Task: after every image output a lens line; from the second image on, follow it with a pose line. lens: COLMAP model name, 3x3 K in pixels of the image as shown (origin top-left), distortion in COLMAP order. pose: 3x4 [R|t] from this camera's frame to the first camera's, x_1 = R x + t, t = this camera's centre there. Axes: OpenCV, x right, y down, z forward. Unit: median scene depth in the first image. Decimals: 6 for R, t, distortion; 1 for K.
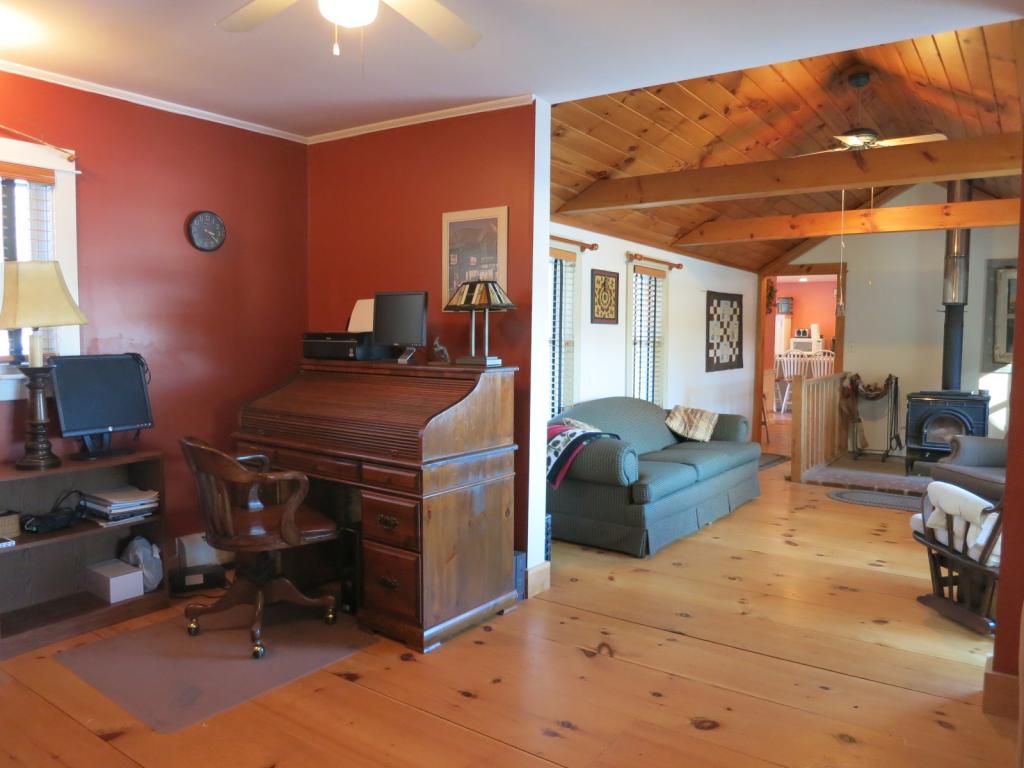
lens RADIAL K [[733.3, 0, 511.2], [0, 733.3, 380.3], [0, 0, 1]] dist [-0.063594, 0.025740]
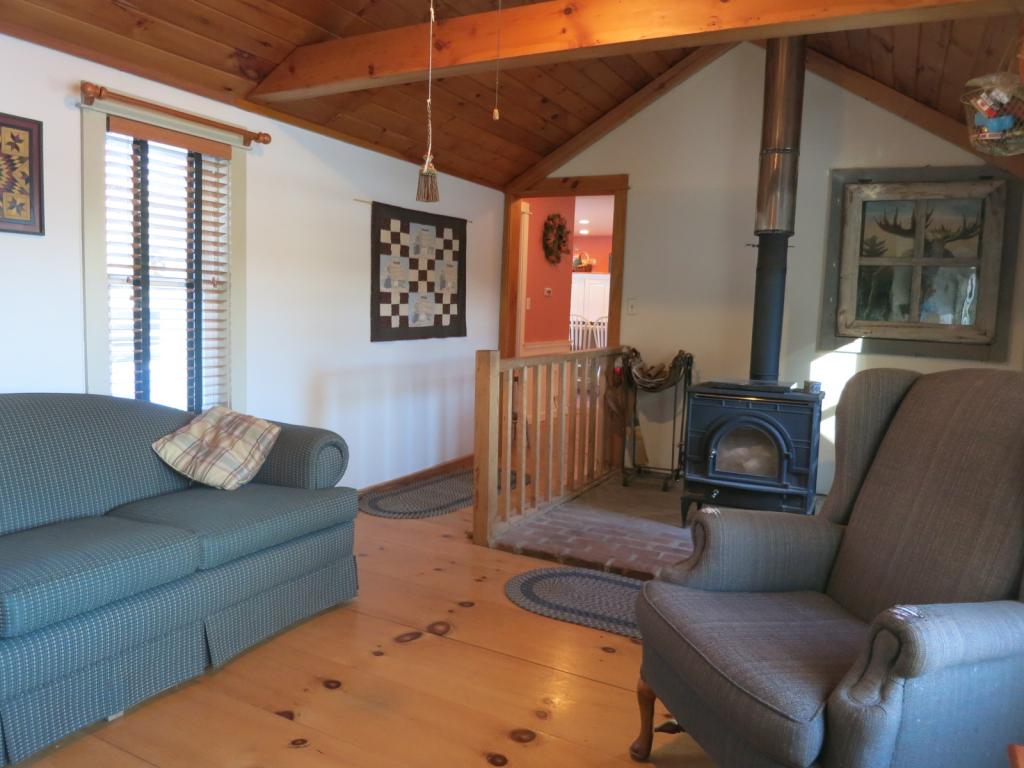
lens RADIAL K [[733.3, 0, 510.3], [0, 733.3, 385.4], [0, 0, 1]] dist [-0.063594, 0.025740]
pose [[0.990263, 0.010718, 0.138793, 0.369817], [-0.017778, 0.998605, 0.049729, -0.009186], [-0.138067, -0.051712, 0.989072, 0.499281]]
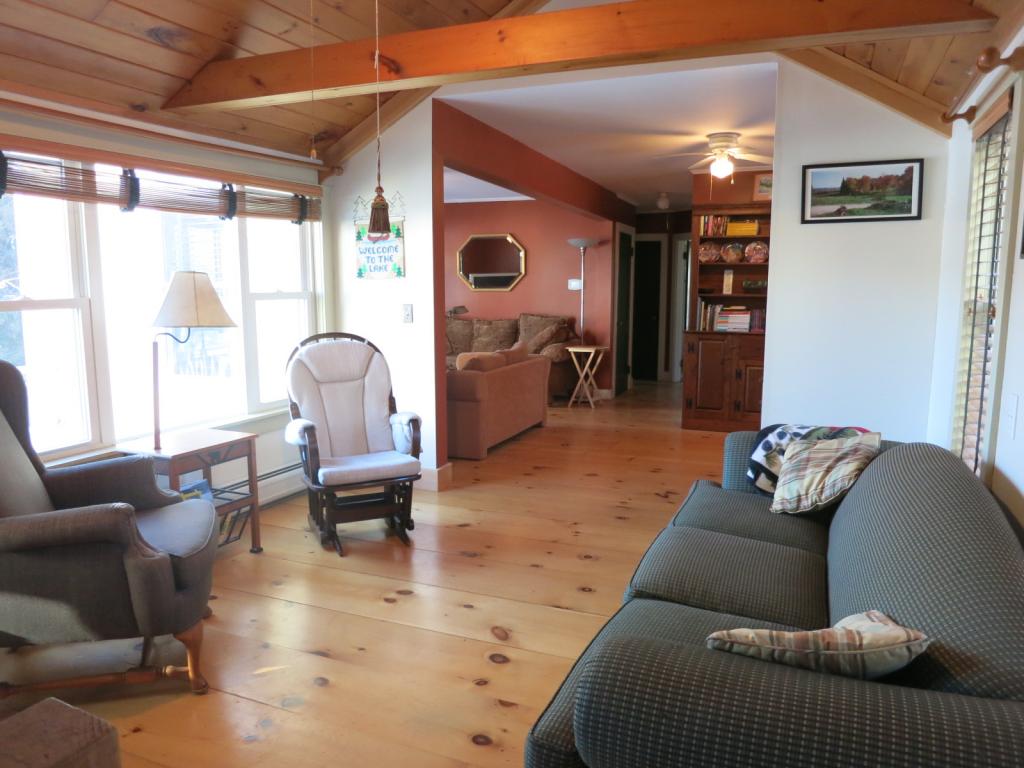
lens RADIAL K [[733.3, 0, 508.9], [0, 733.3, 384.7], [0, 0, 1]] dist [-0.063594, 0.025740]
pose [[-0.975280, 0.016441, -0.220359, 0.395259], [-0.027402, 0.980532, 0.194435, -0.073591], [0.219266, 0.195667, -0.955843, 1.194073]]
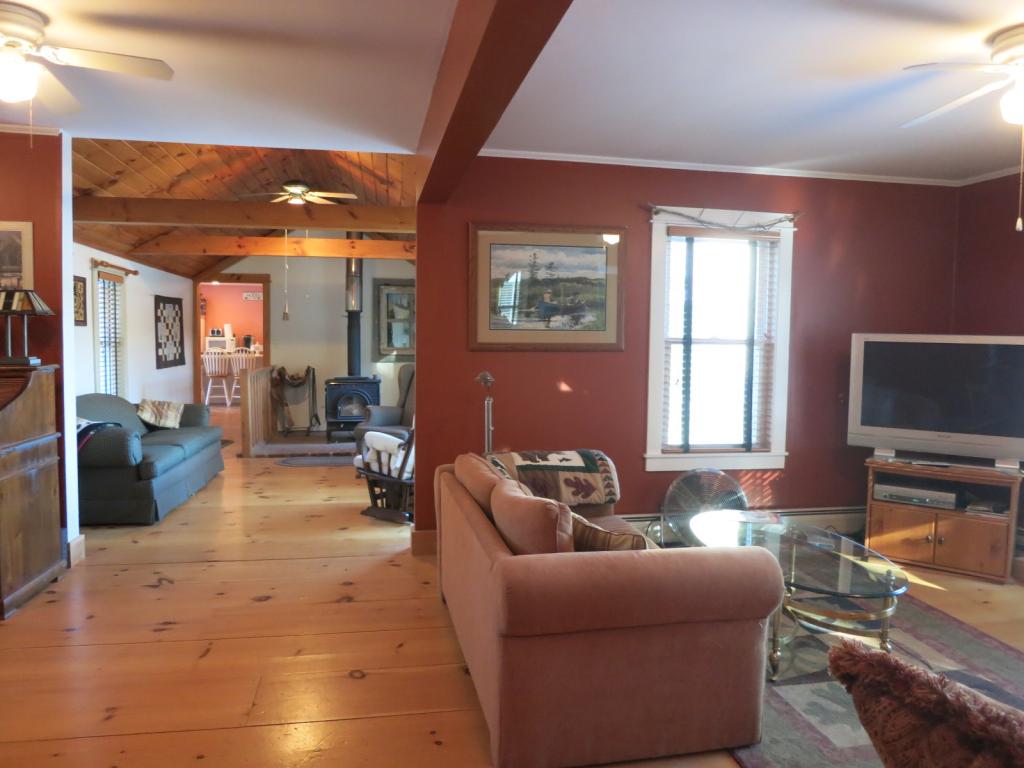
lens RADIAL K [[733.3, 0, 513.3], [0, 733.3, 377.6], [0, 0, 1]] dist [-0.063594, 0.025740]
pose [[0.695822, -0.041449, 0.717018, -0.173377], [0.042369, 0.998964, 0.016631, 0.007415], [-0.716964, 0.018807, 0.696857, -0.172988]]
